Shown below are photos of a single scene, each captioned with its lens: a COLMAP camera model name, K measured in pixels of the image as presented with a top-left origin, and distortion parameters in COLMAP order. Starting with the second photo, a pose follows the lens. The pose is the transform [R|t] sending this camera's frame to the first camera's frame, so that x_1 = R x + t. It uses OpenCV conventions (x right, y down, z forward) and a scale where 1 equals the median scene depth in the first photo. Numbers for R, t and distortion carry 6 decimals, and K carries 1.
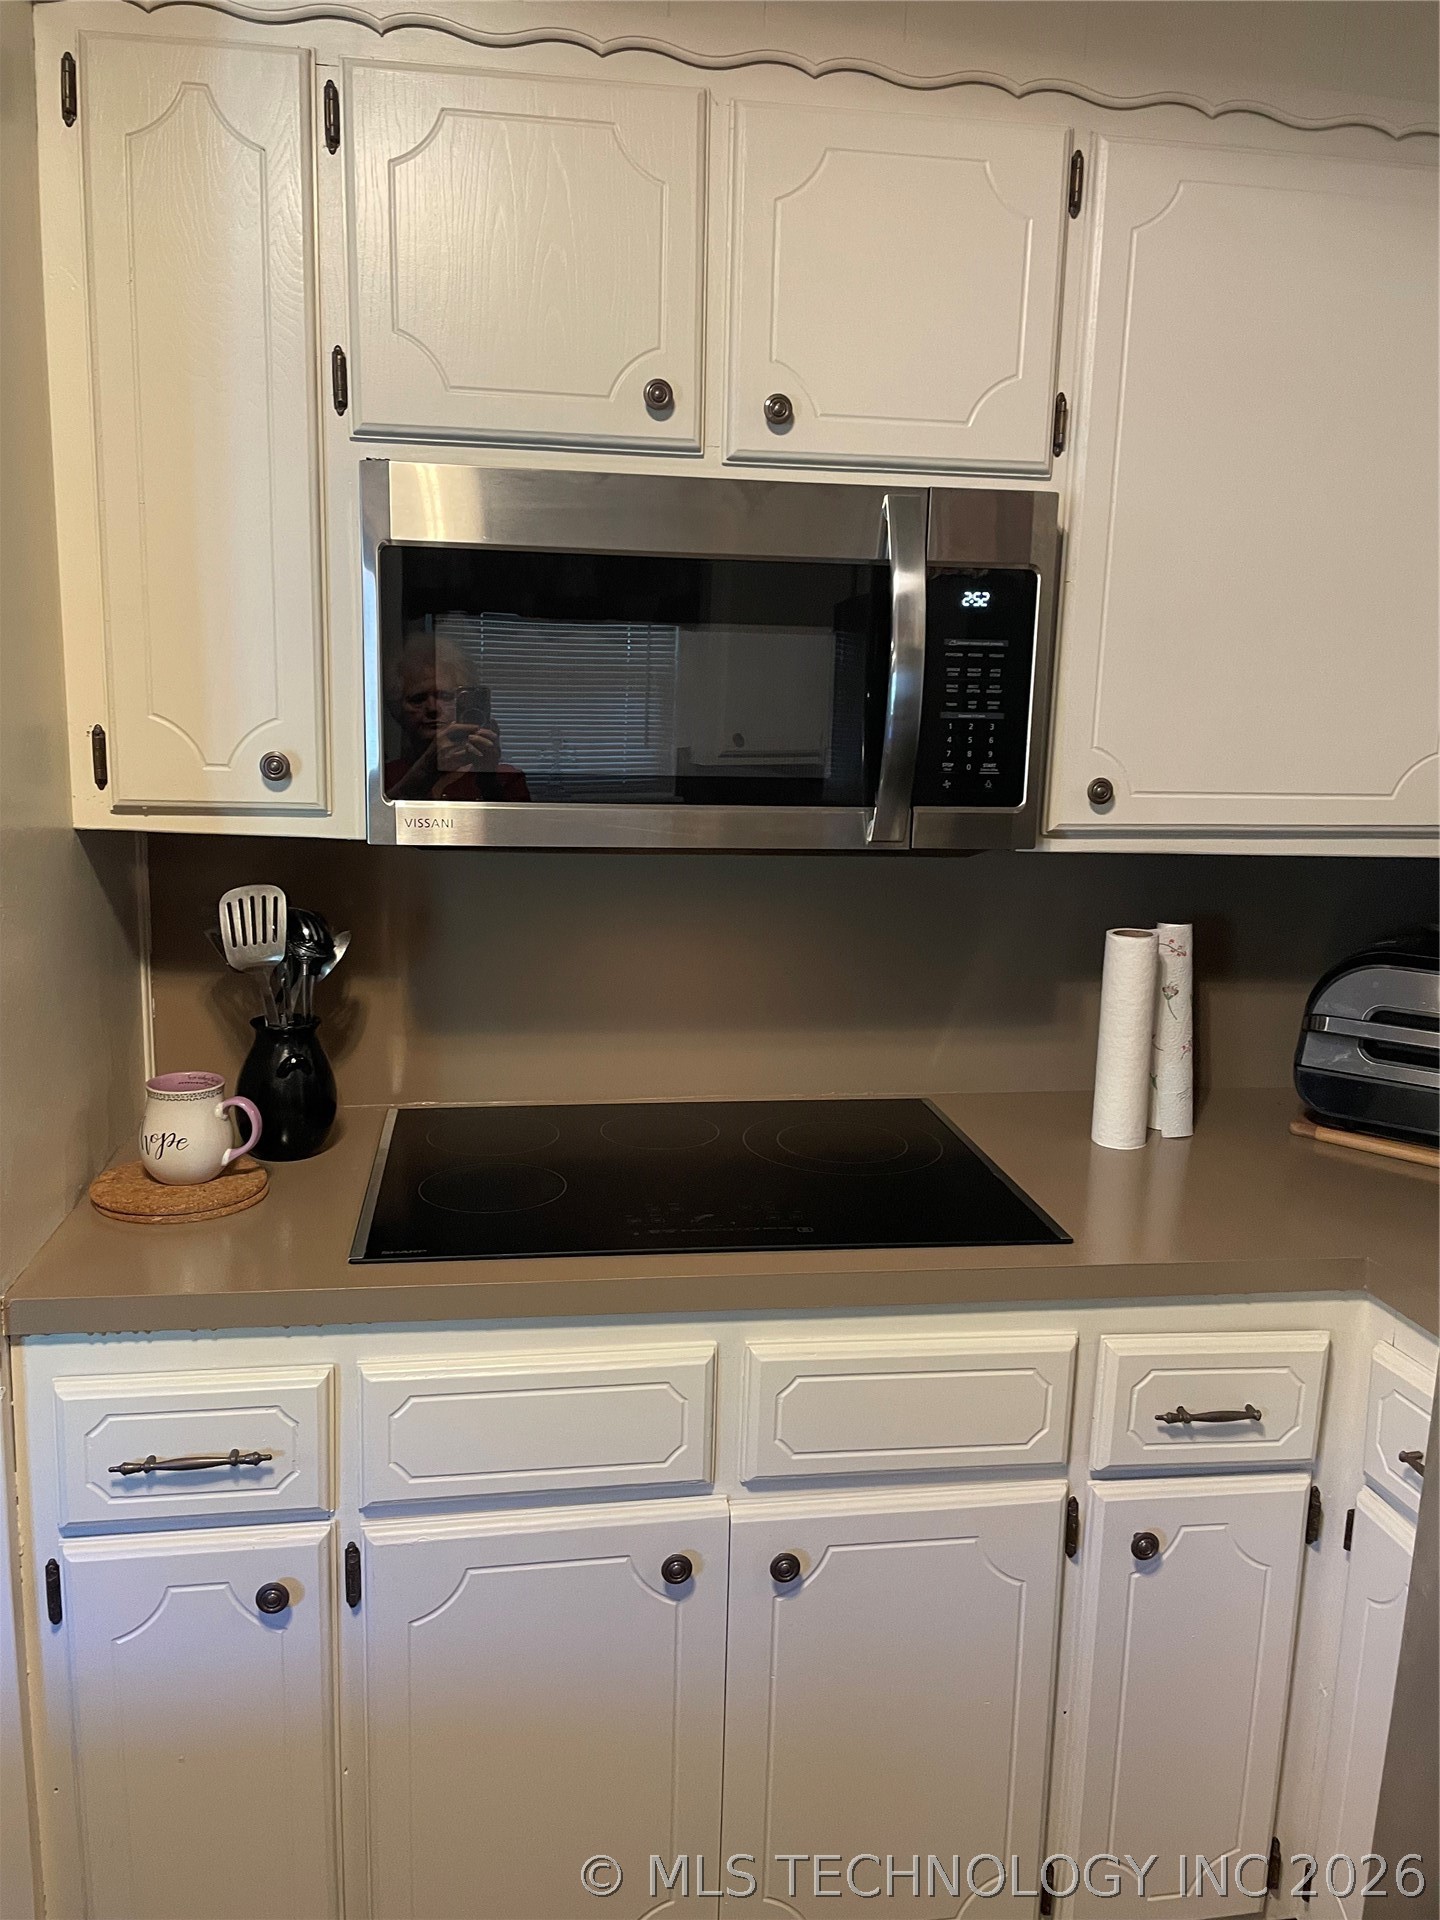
lens RADIAL K [[1437.9, 0, 724.0], [0, 1437.9, 952.8], [0, 0, 1]] dist [0.099494, -0.122194]
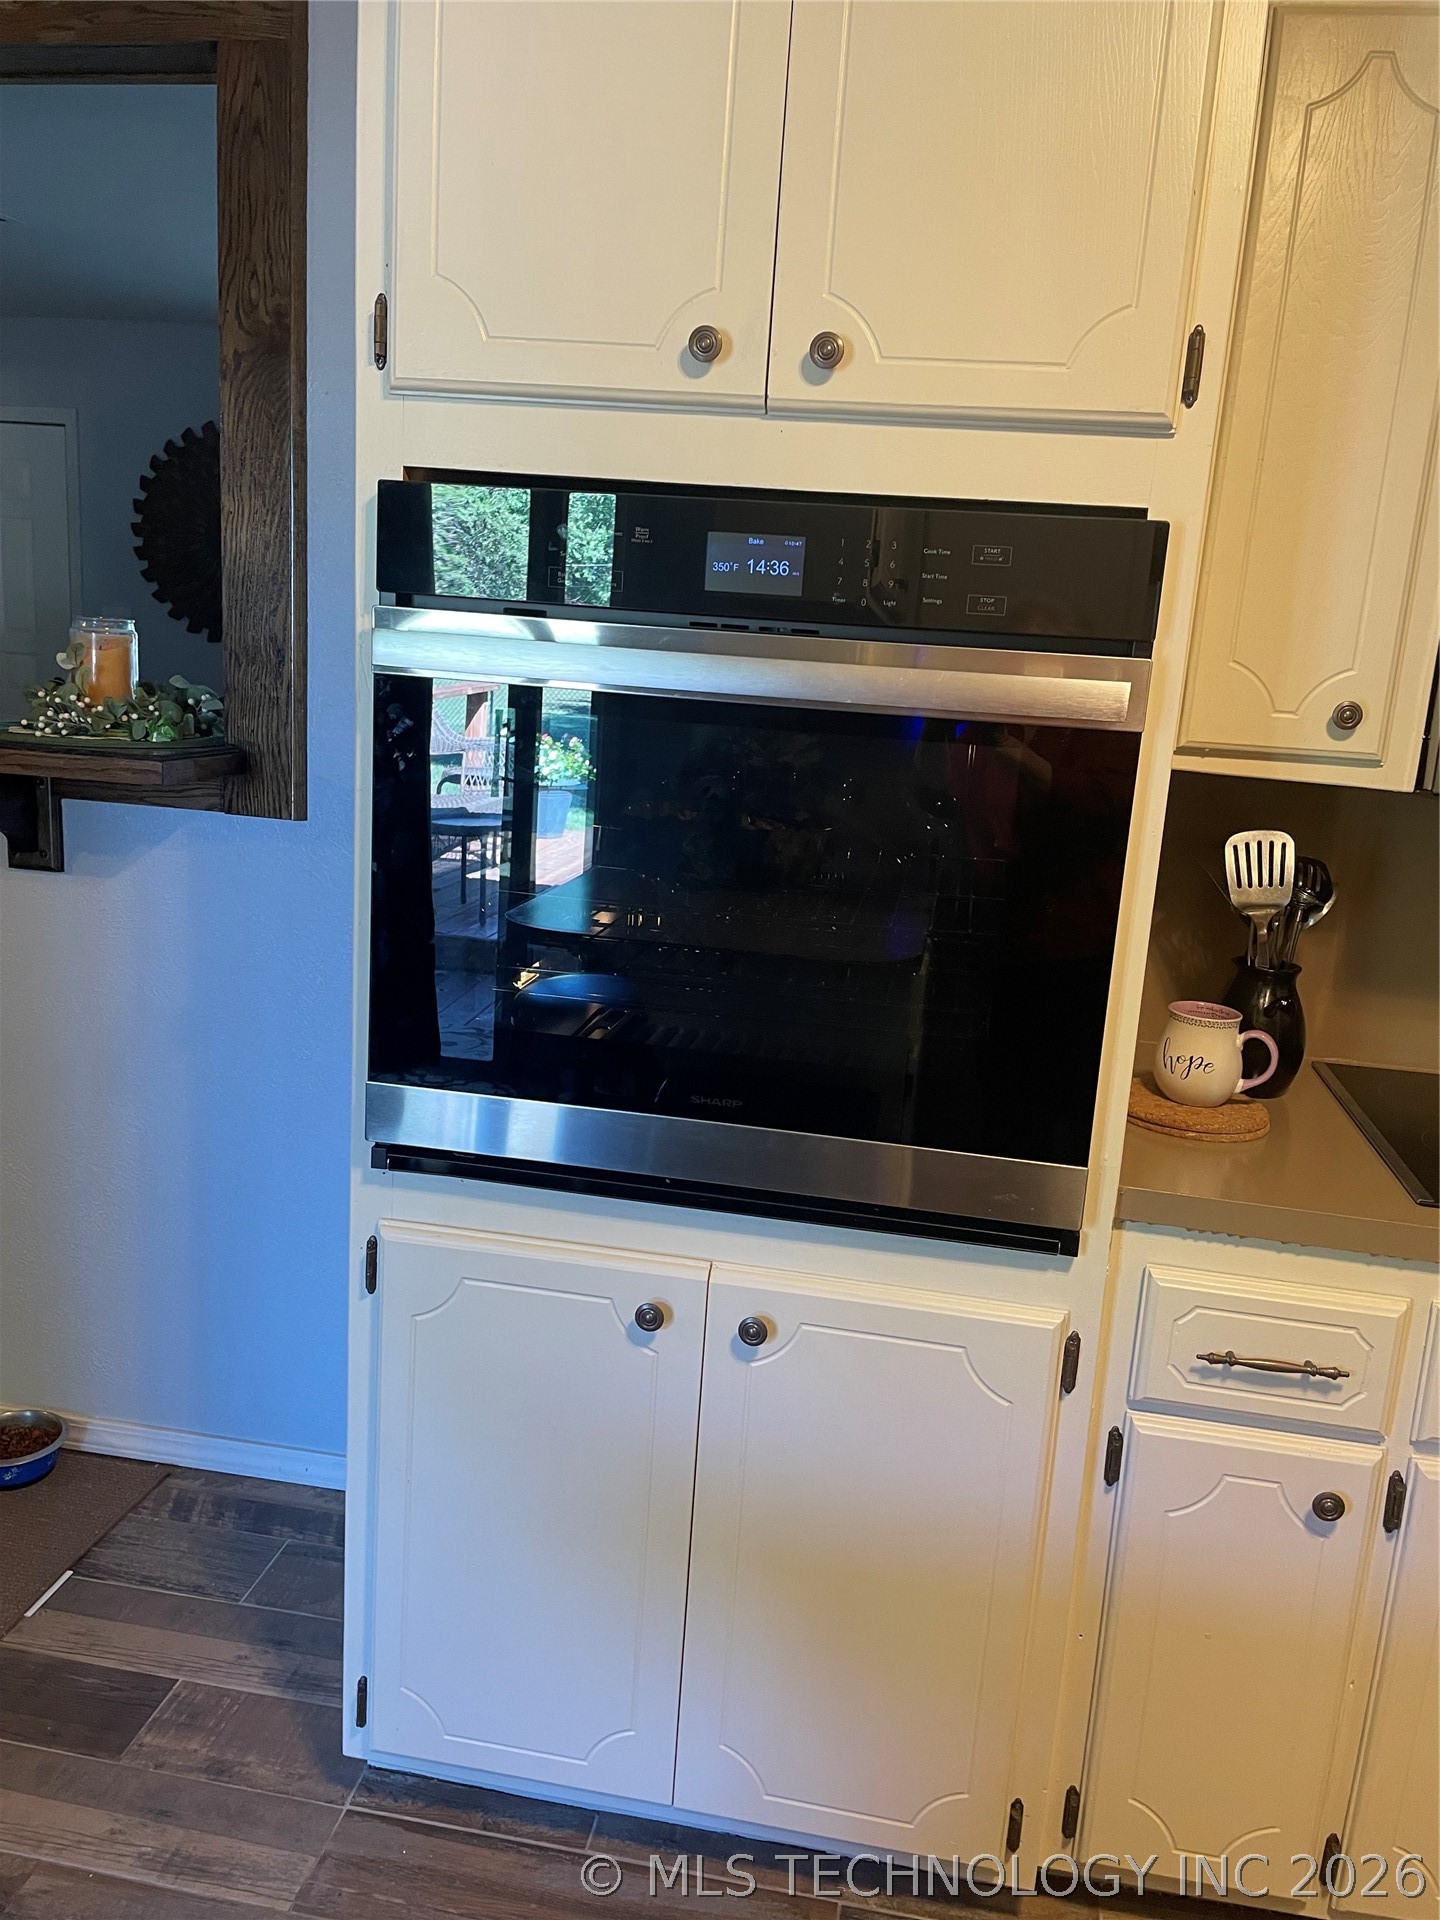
lens RADIAL K [[1437.9, 0, 724.0], [0, 1437.9, 952.8], [0, 0, 1]] dist [0.099494, -0.122194]
pose [[0.949682, 0.097258, -0.297734, -0.434100], [-0.090763, 0.995236, 0.035596, 0.045249], [0.299778, -0.006782, 0.953985, -0.128577]]
